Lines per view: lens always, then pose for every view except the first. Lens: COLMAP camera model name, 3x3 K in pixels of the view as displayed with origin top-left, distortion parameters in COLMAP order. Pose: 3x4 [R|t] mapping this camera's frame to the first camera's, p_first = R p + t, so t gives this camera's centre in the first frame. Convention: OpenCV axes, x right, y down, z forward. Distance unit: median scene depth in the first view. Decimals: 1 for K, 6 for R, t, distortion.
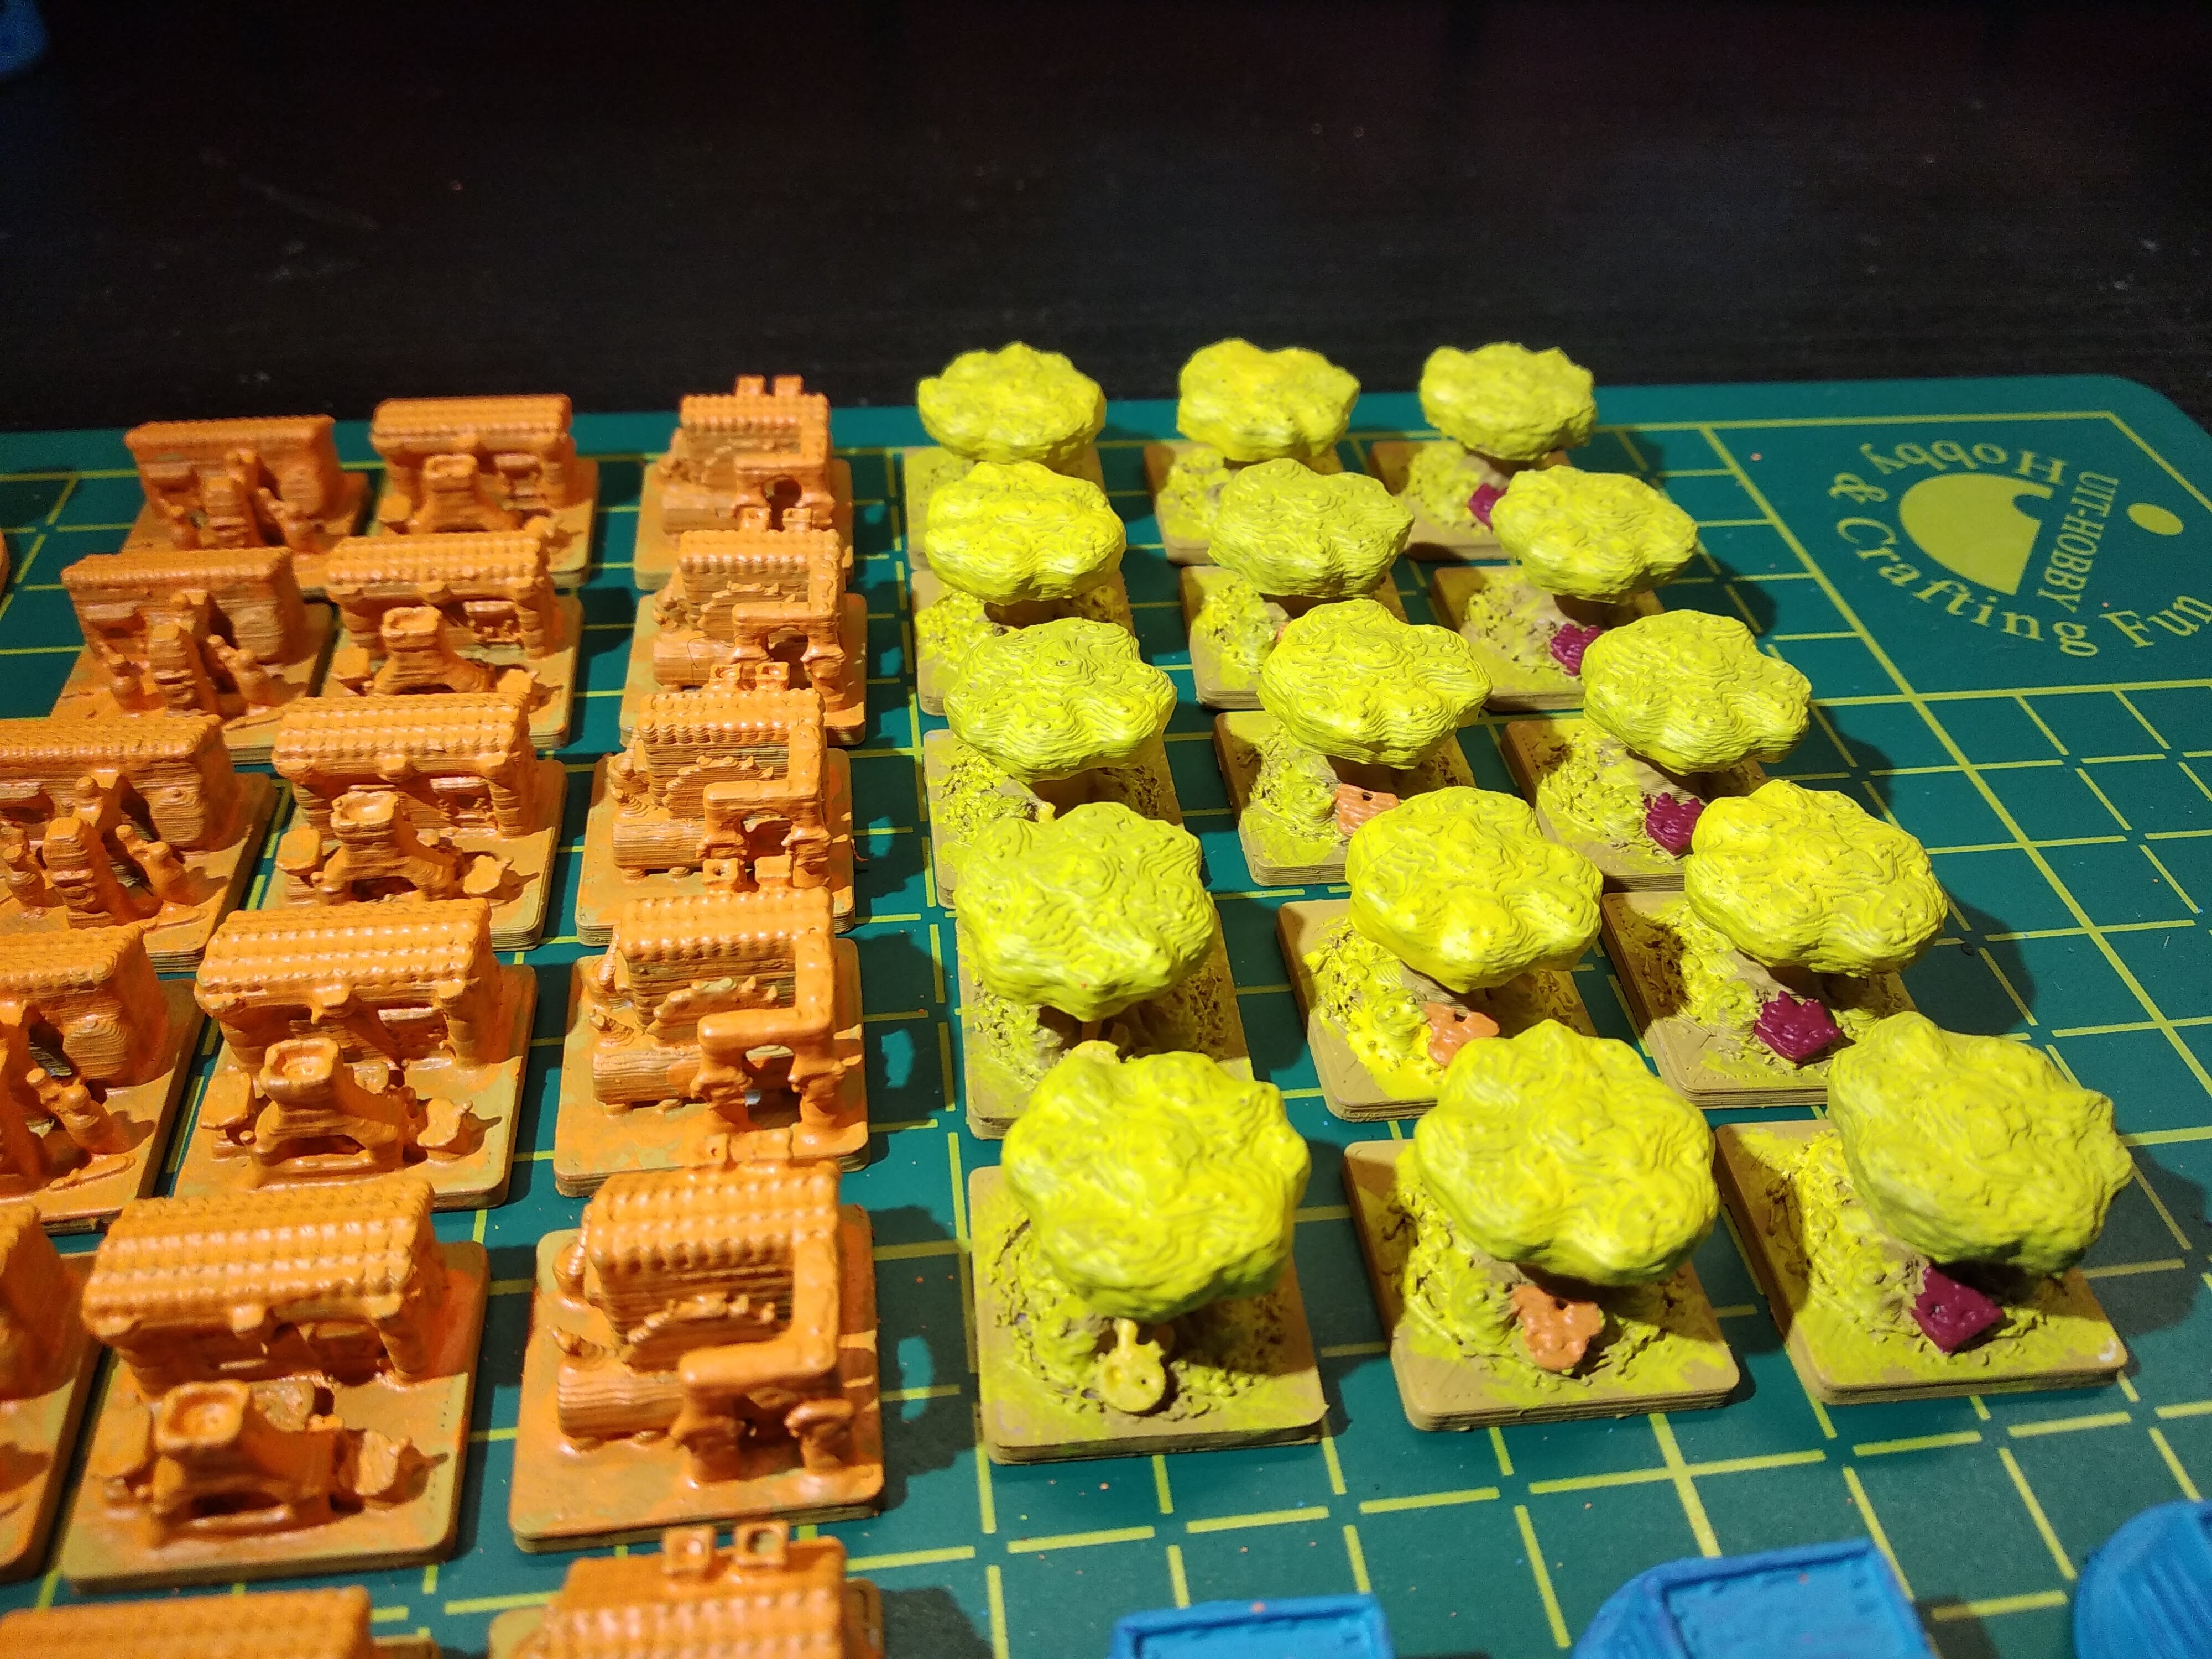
lens RADIAL K [[1731.4, 0, 1122.3], [0, 1731.4, 847.6], [0, 0, 1]] dist [0.026319, -0.060419]
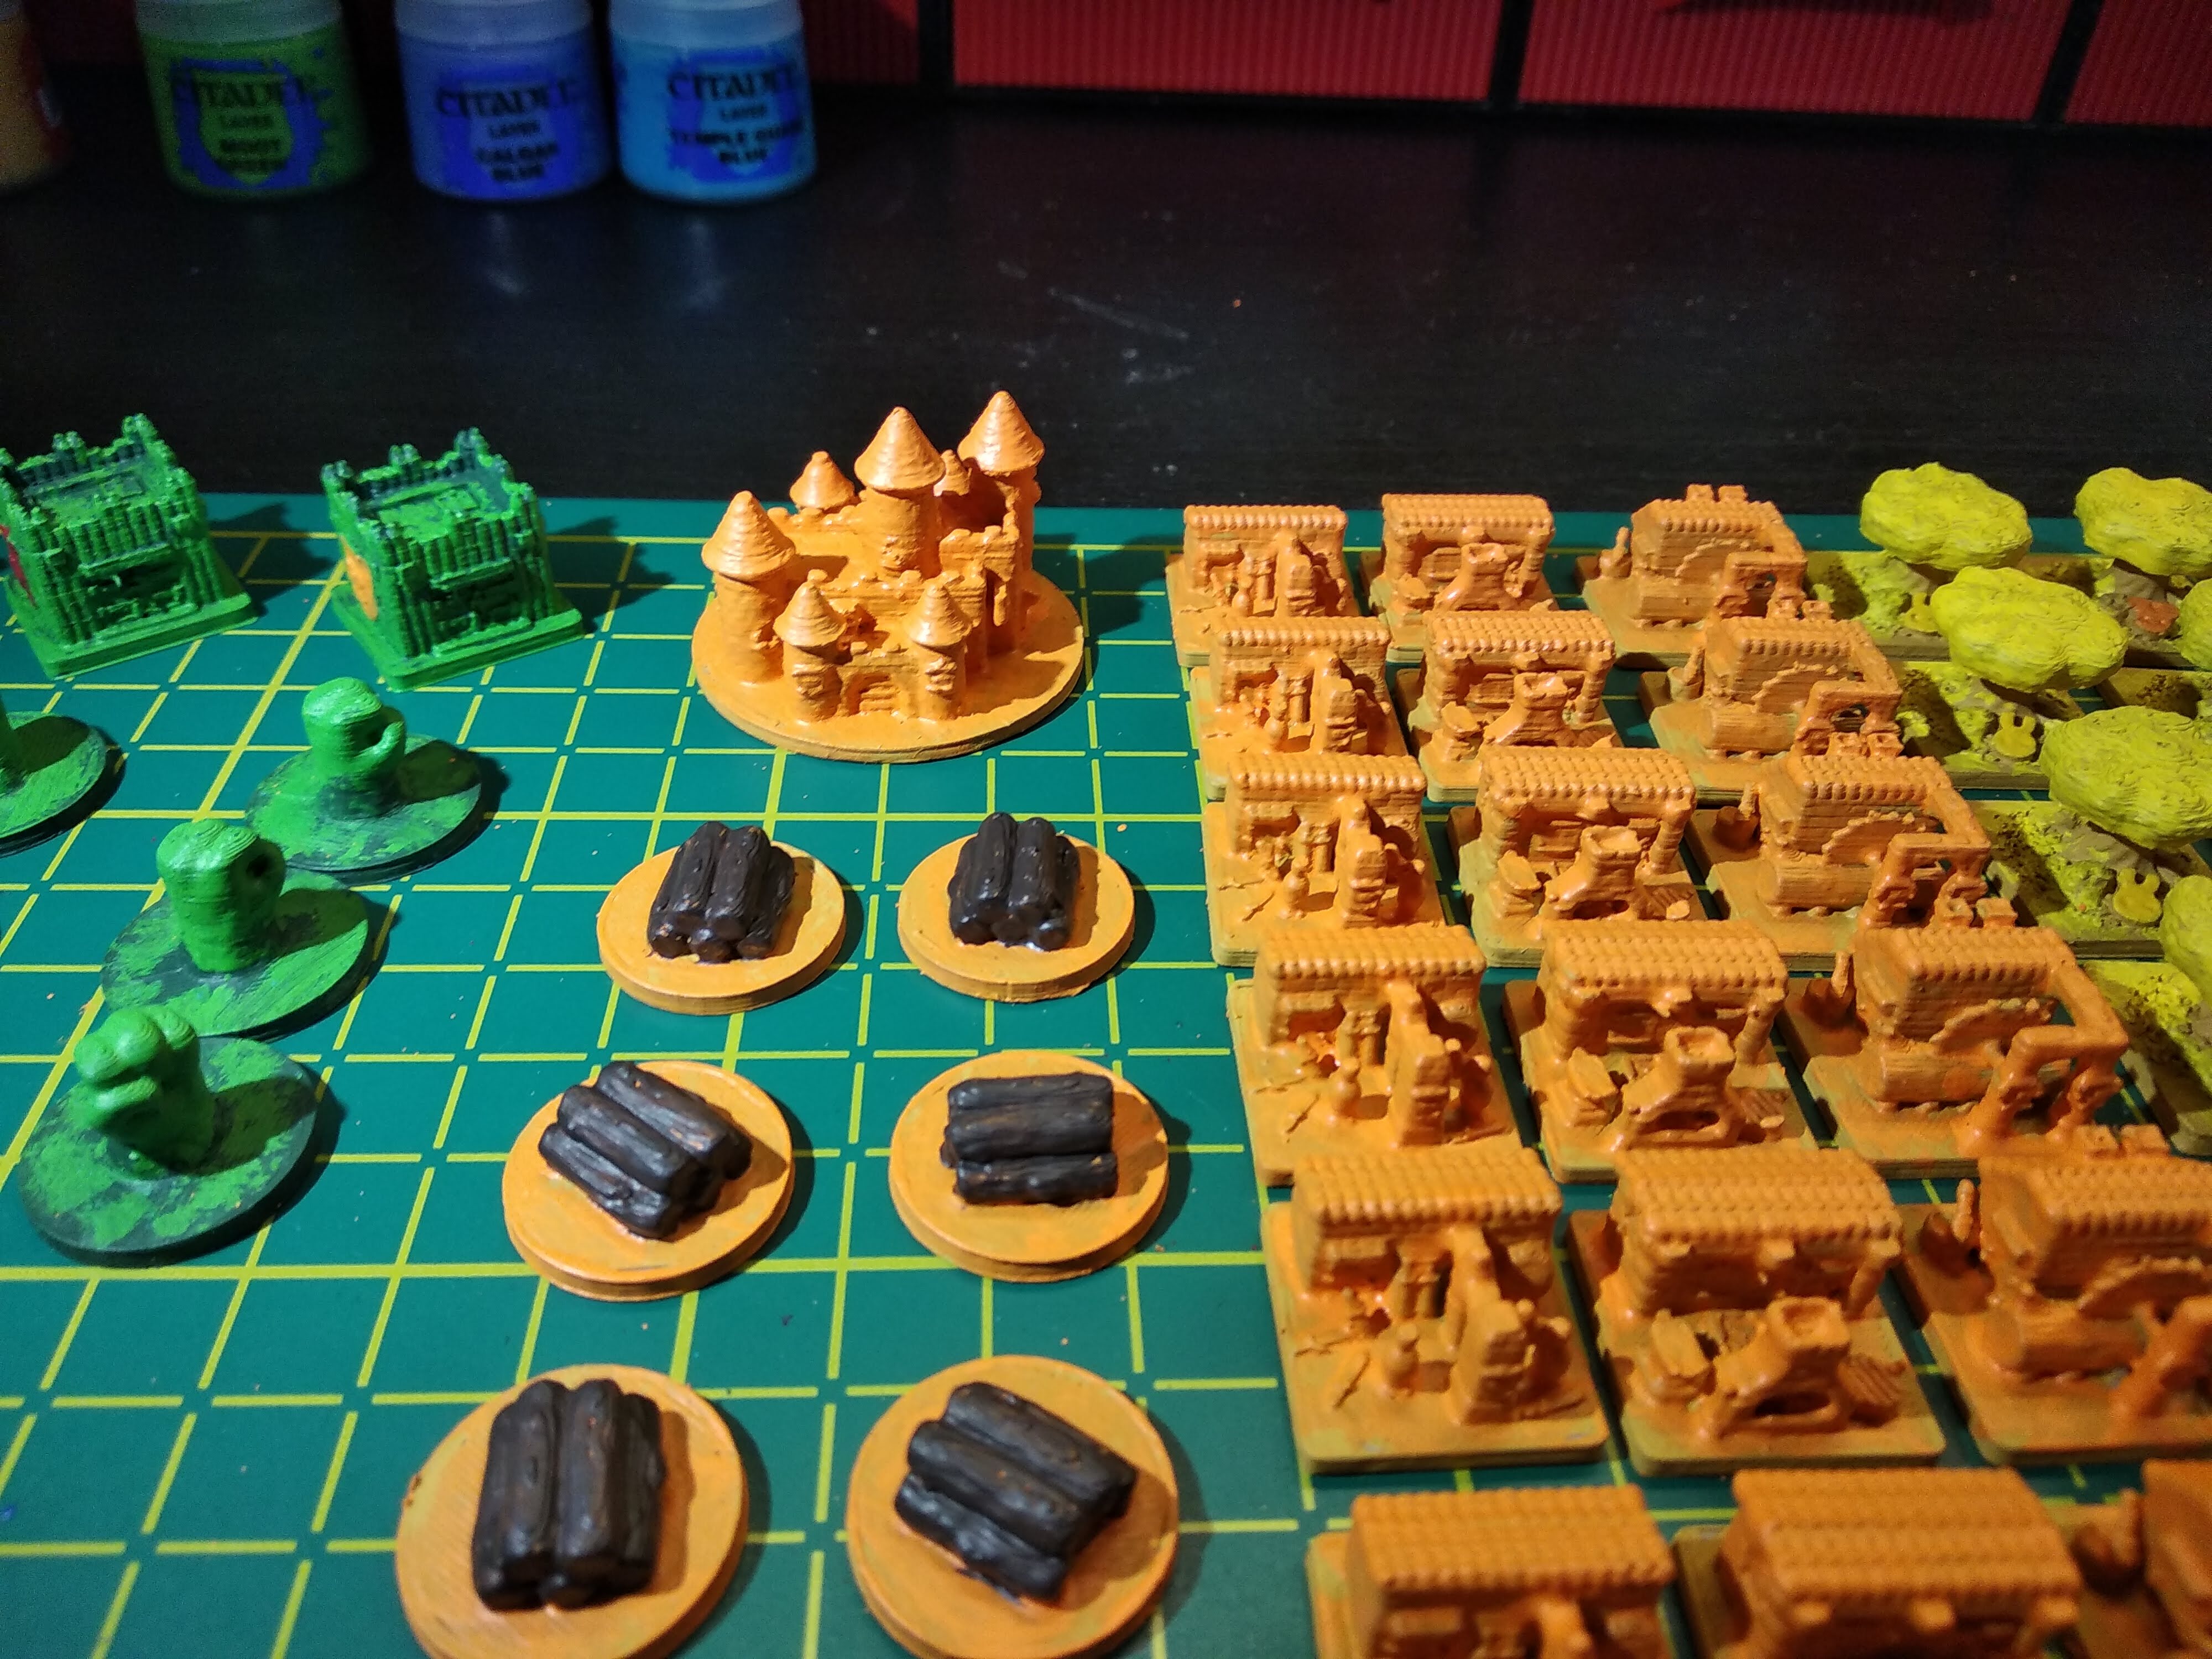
lens RADIAL K [[1731.4, 0, 1111.7], [0, 1731.4, 843.6], [0, 0, 1]] dist [0.026319, -0.060419]
pose [[0.996387, 0.050184, -0.068520, -0.523748], [-0.053991, 0.997032, -0.054877, 0.047184], [0.065563, 0.058379, 0.996139, -0.145250]]
